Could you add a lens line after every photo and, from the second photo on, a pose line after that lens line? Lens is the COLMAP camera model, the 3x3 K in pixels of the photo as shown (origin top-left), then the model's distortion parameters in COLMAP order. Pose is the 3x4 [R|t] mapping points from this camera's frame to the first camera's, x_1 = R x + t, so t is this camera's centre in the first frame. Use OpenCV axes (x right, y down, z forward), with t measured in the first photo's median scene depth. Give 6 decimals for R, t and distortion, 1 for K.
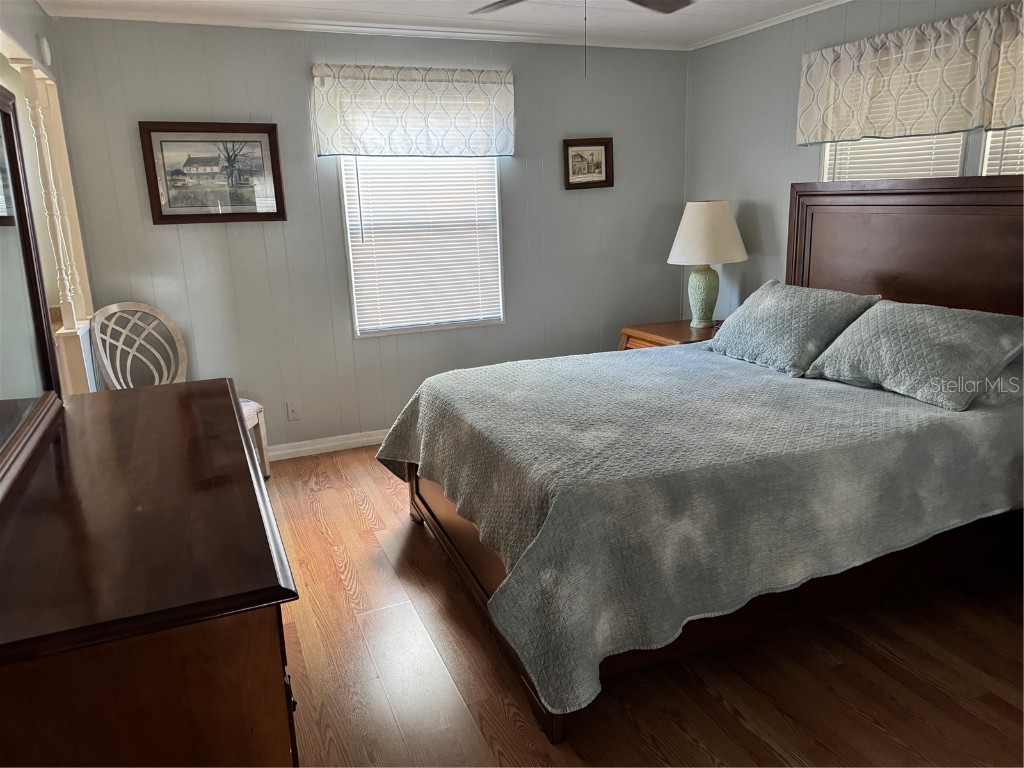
lens RADIAL K [[728.5, 0, 517.1], [0, 728.5, 390.8], [0, 0, 1]] dist [0.046228, -0.057241]
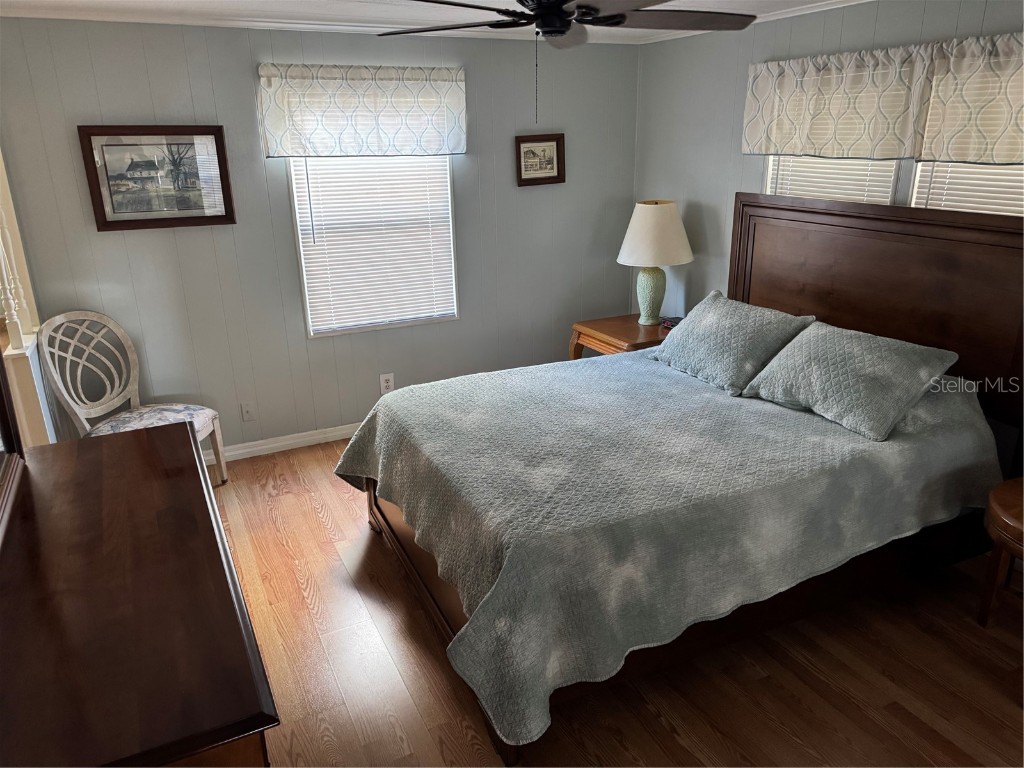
lens RADIAL K [[728.5, 0, 517.1], [0, 728.5, 390.8], [0, 0, 1]] dist [0.046228, -0.057241]
pose [[0.997898, -0.007591, 0.064365, -0.002101], [0.002646, 0.997060, 0.076578, -0.106186], [-0.064758, -0.076247, 0.994984, -0.033537]]
